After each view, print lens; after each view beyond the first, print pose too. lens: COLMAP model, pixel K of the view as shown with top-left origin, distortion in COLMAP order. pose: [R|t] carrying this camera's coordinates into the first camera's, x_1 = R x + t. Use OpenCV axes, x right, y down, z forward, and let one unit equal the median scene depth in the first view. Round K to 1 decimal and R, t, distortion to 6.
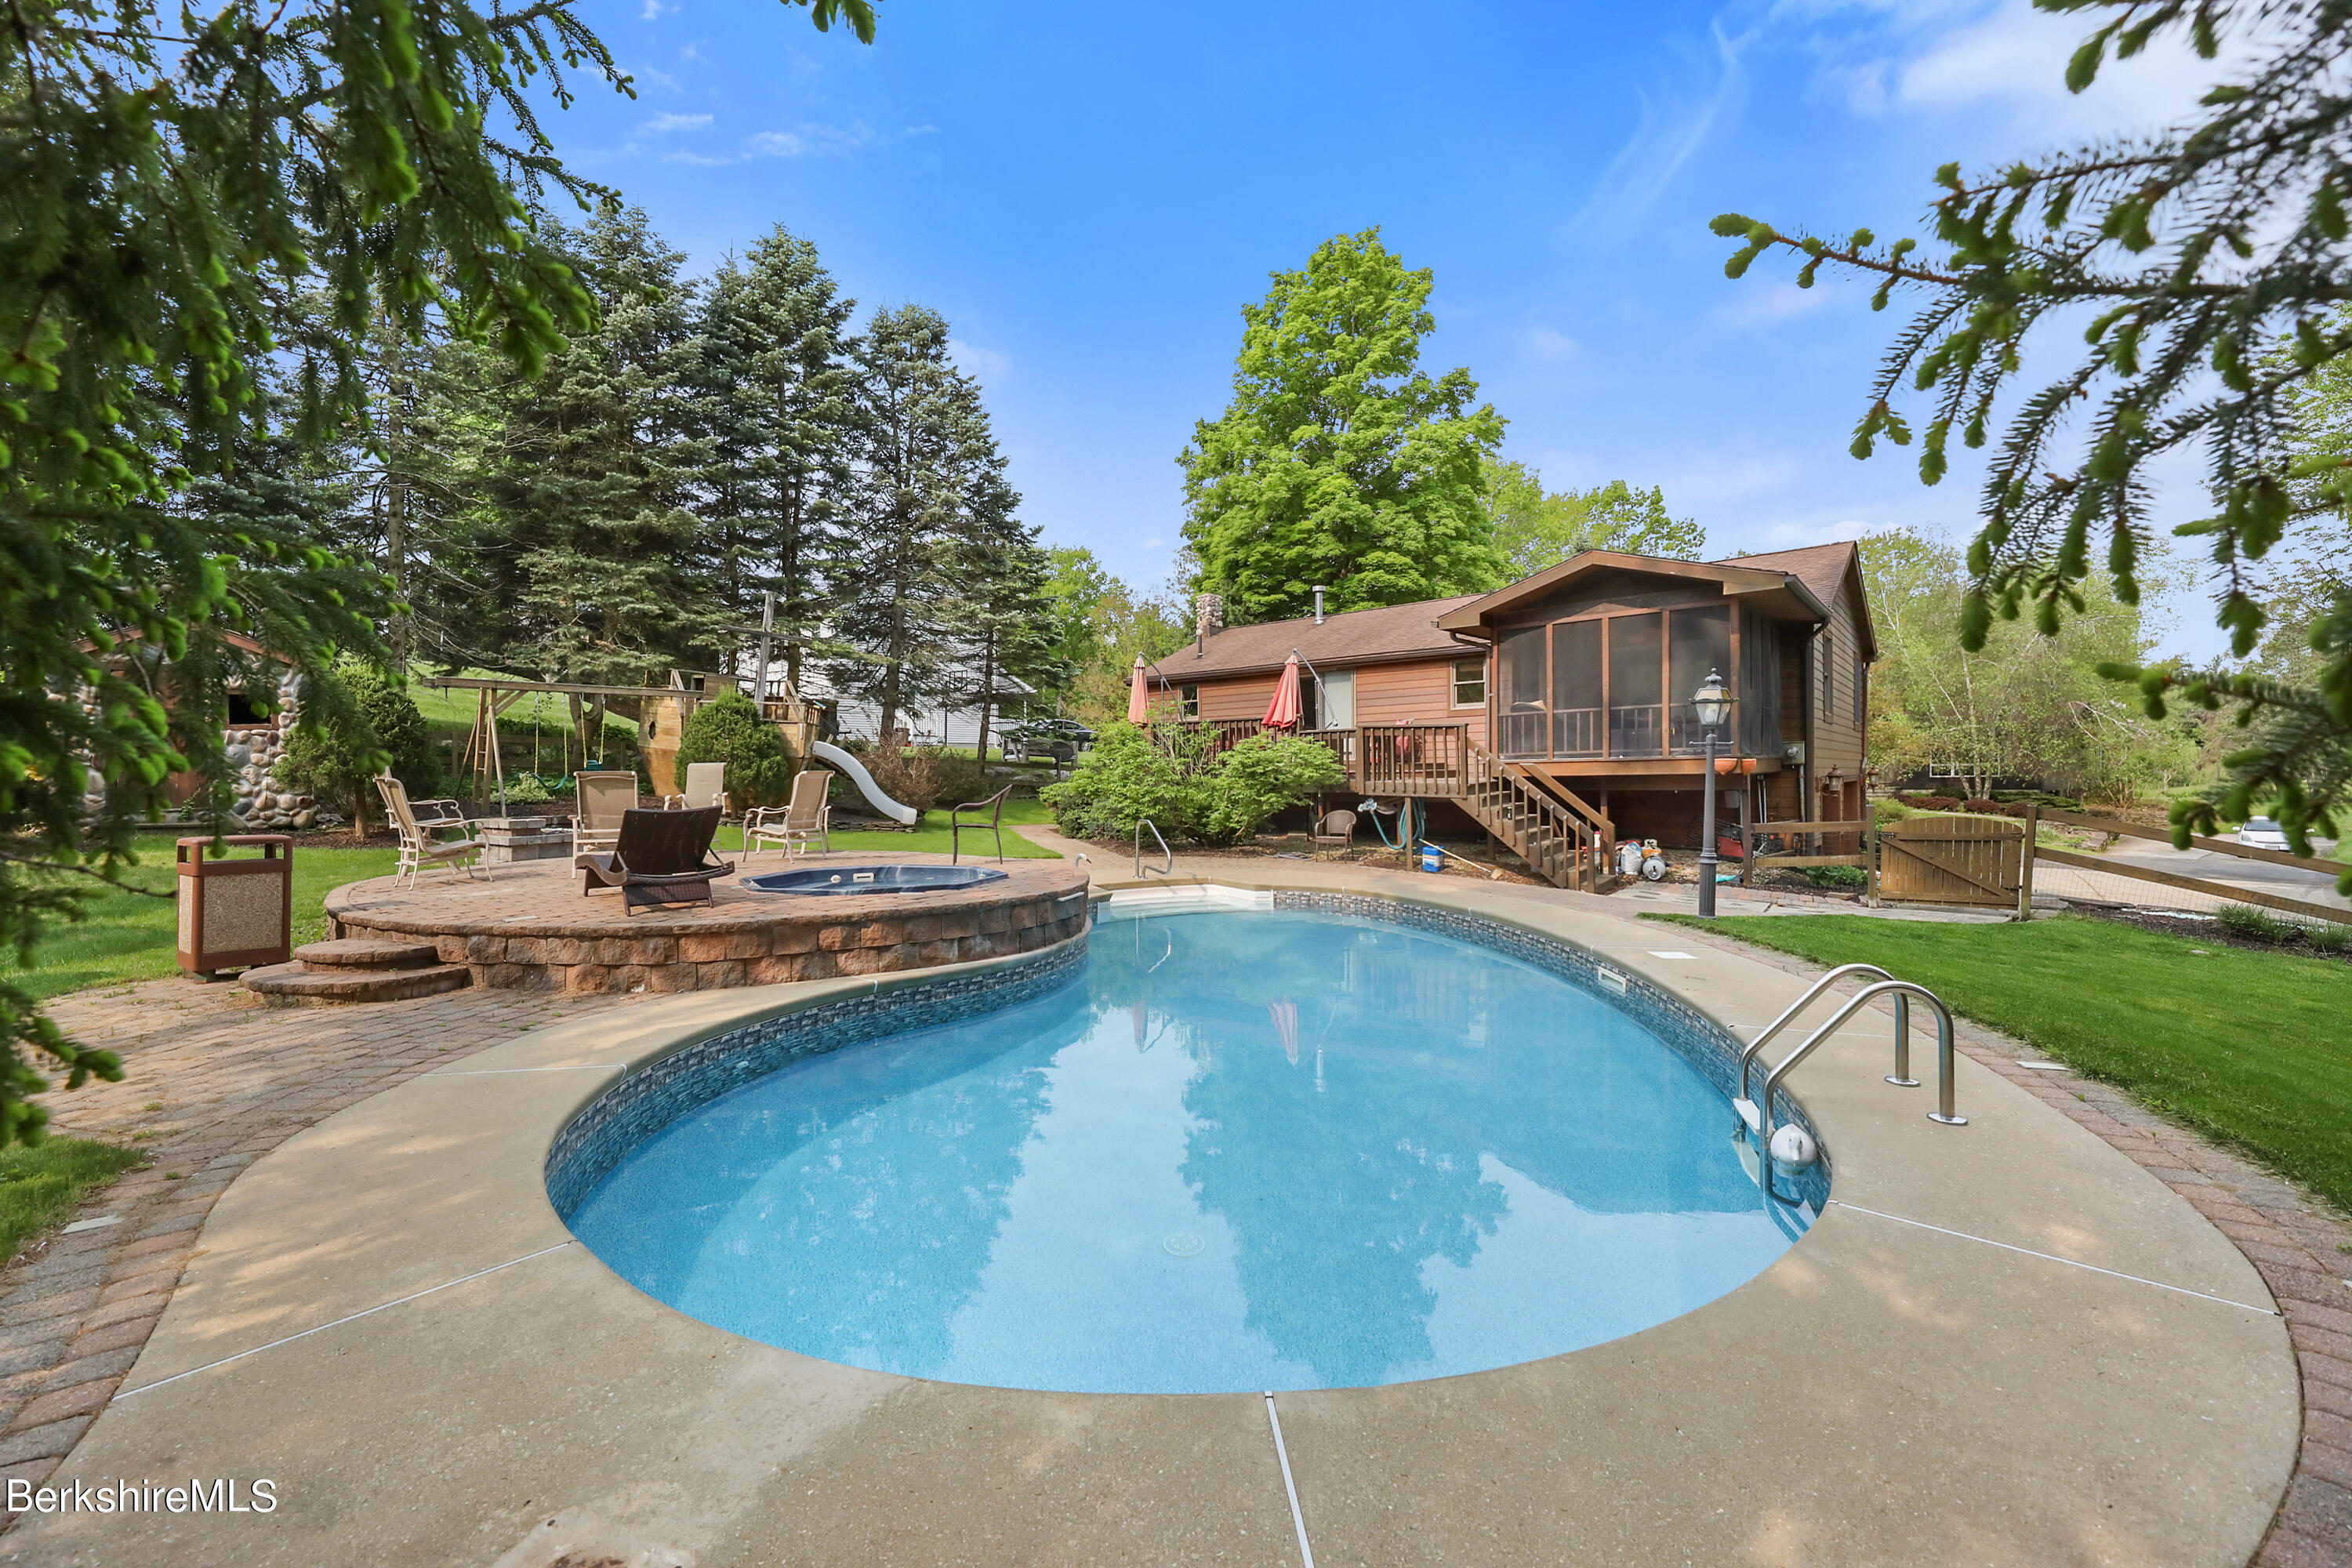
lens RADIAL K [[1004.8, 0, 1181.8], [0, 1004.8, 762.1], [0, 0, 1]] dist [0.002334, -0.001389]
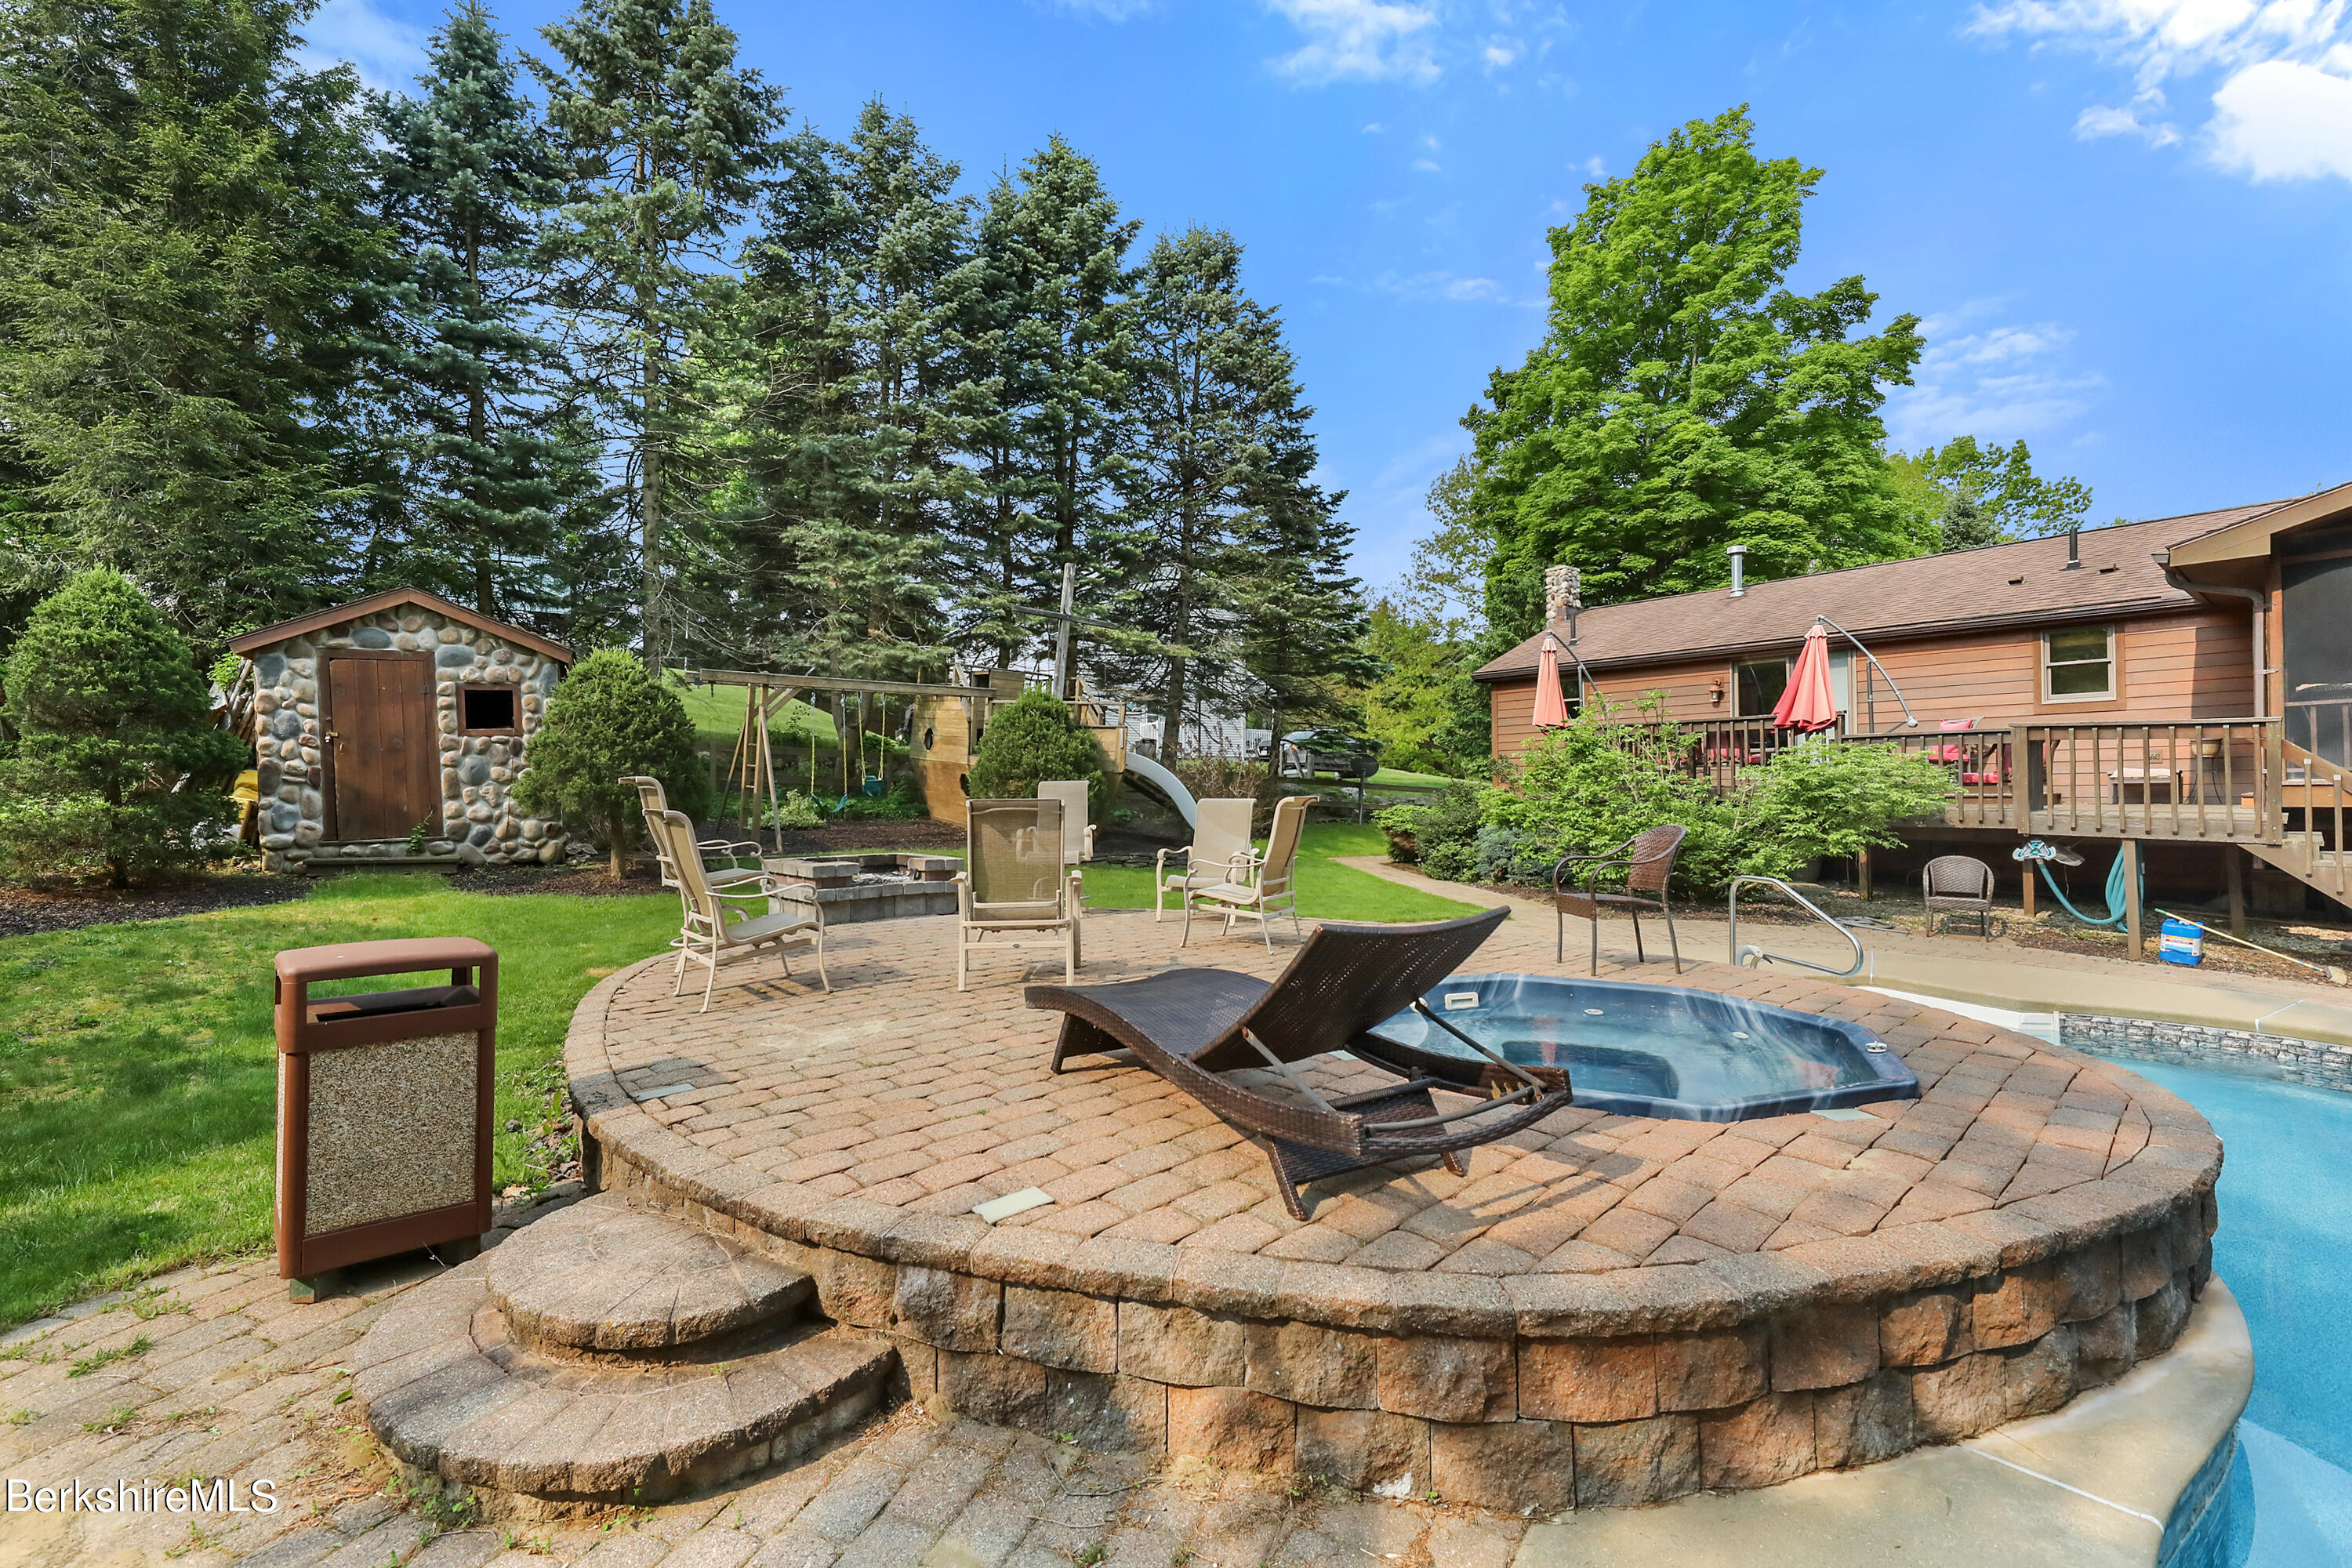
lens RADIAL K [[1004.8, 0, 1159.3], [0, 1004.8, 777.1], [0, 0, 1]] dist [0.002334, -0.001389]
pose [[0.983120, 0.002725, -0.182939, -0.203440], [-0.002718, 0.999996, 0.000292, -0.001533], [0.182939, 0.000210, 0.983124, 0.243324]]
